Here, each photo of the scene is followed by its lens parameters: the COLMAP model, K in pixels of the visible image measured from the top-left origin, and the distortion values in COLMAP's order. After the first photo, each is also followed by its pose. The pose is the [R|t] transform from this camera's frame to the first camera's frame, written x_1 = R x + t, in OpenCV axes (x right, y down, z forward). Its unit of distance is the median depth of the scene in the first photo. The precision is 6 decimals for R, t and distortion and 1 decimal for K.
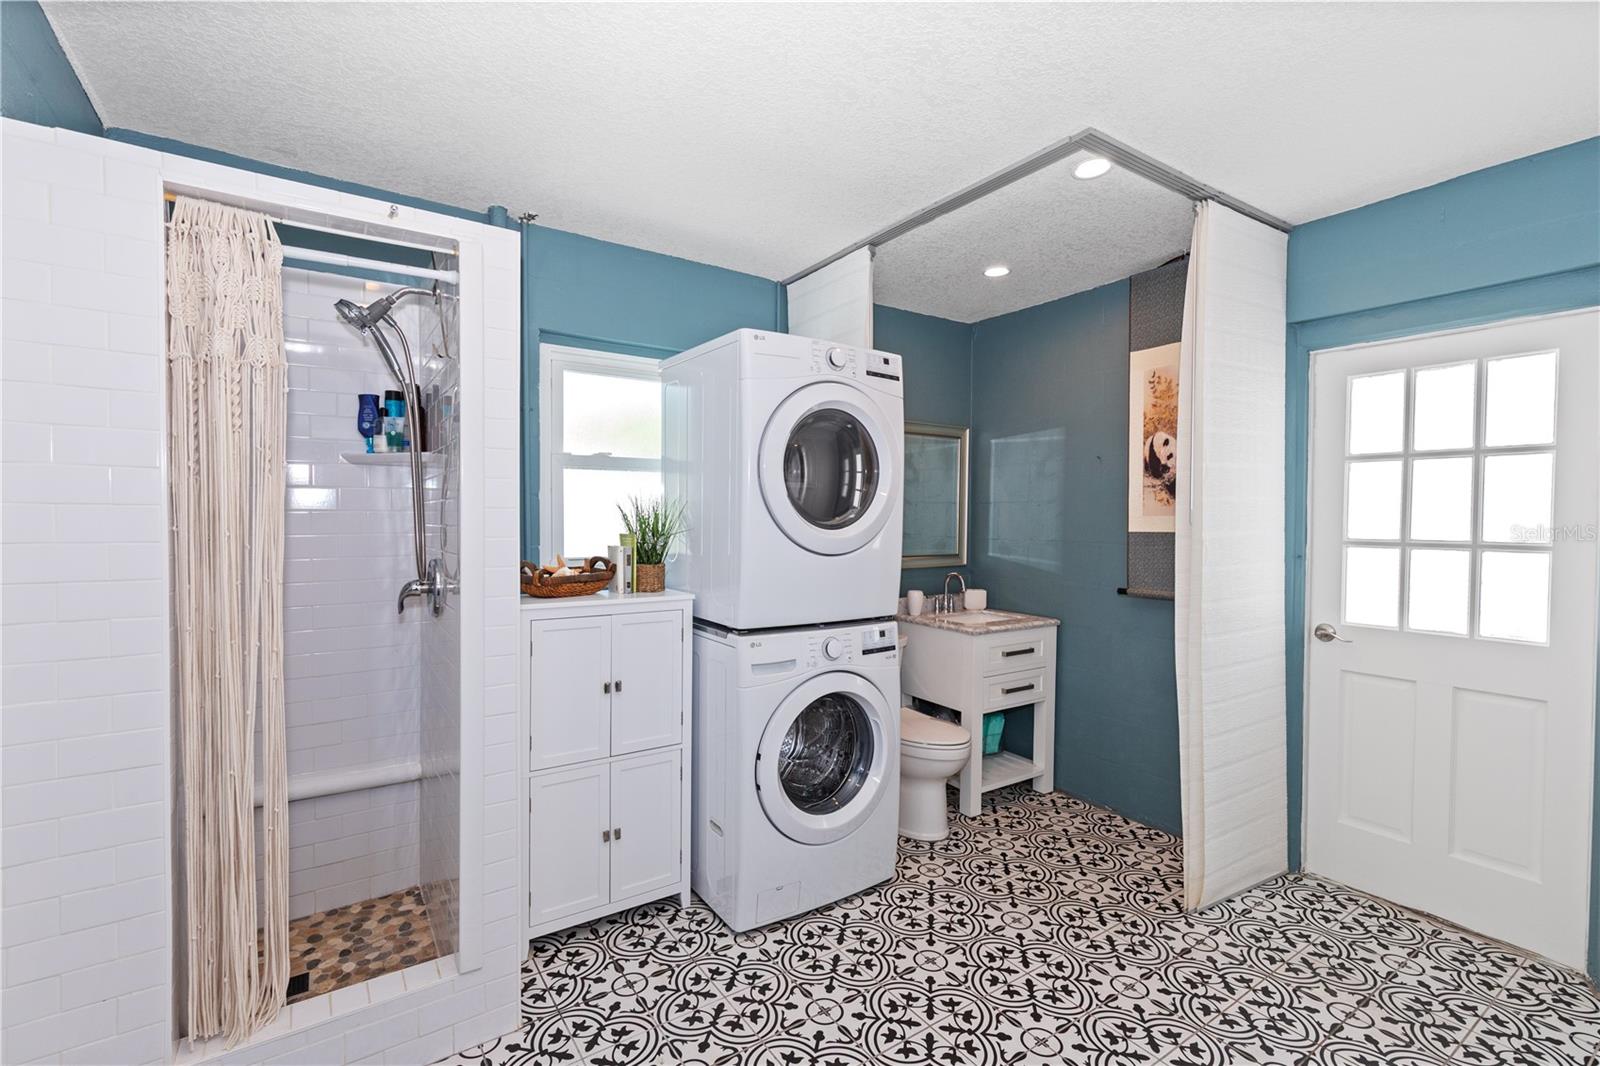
lens RADIAL K [[732.7, 0, 793.5], [0, 732.7, 529.3], [0, 0, 1]] dist [0.004873, -0.000144]
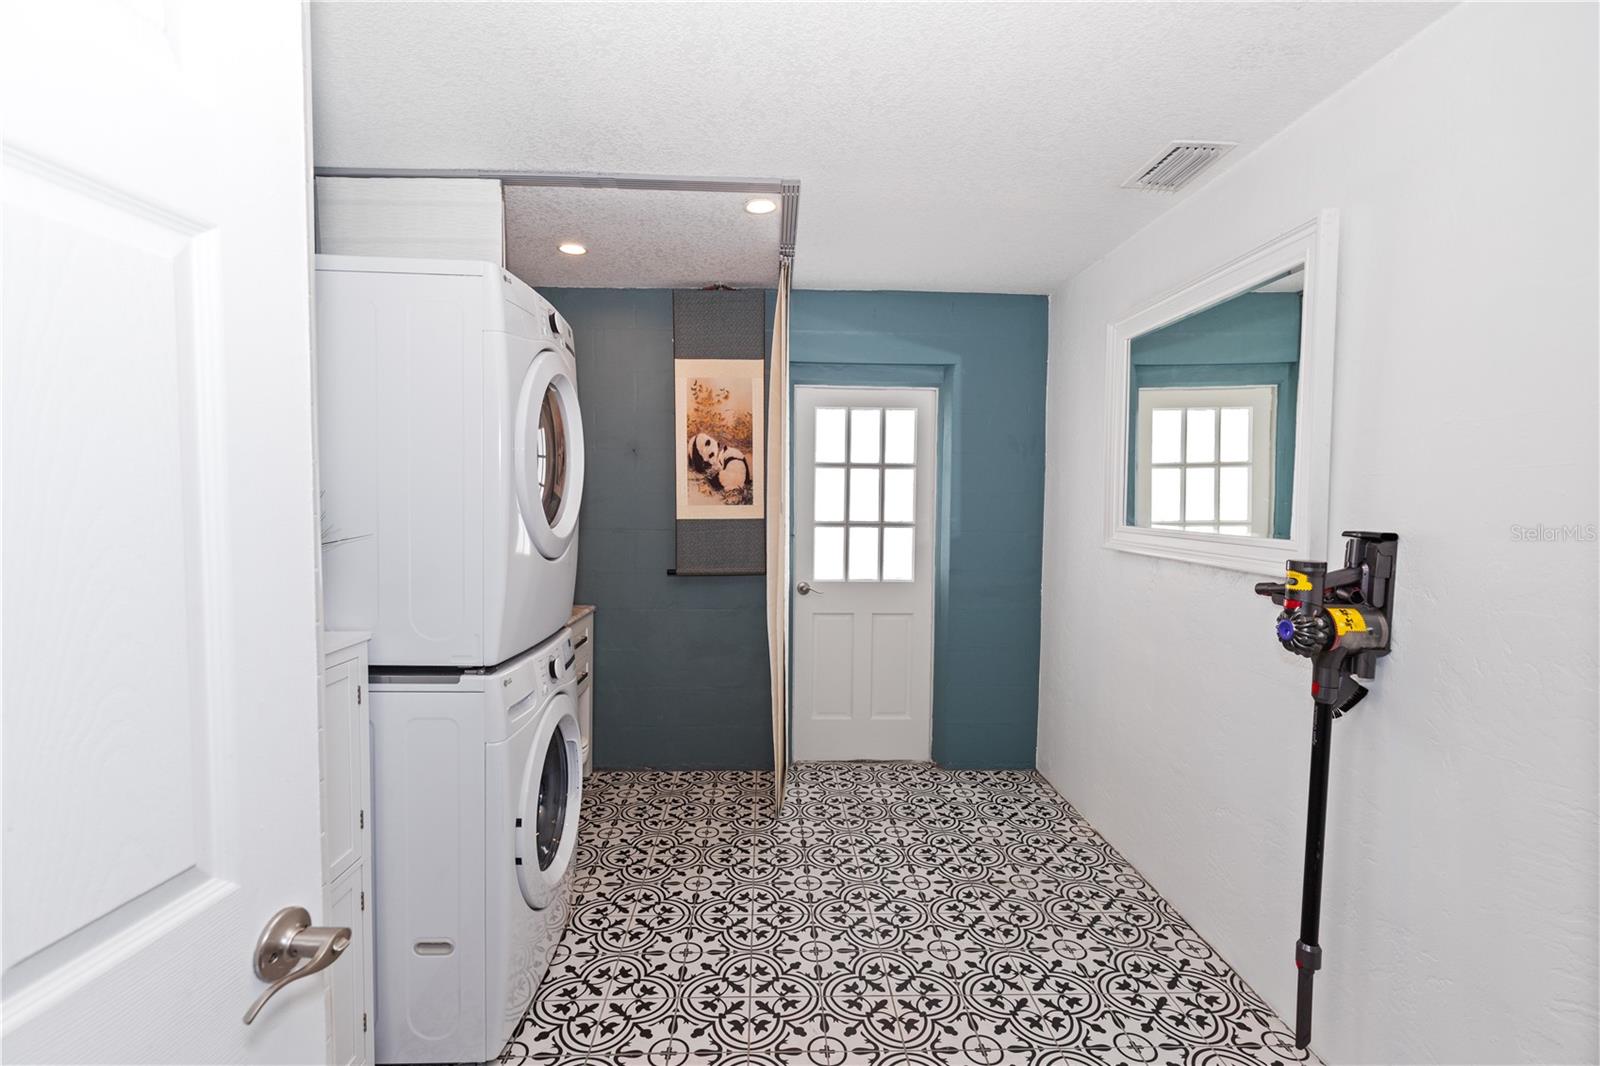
lens RADIAL K [[732.7, 0, 800.9], [0, 732.7, 534.8], [0, 0, 1]] dist [0.004873, -0.000144]
pose [[0.504520, -0.042668, 0.862345, -0.512686], [0.007910, 0.998965, 0.044800, -0.026319], [-0.863364, -0.015781, 0.504335, 0.322790]]
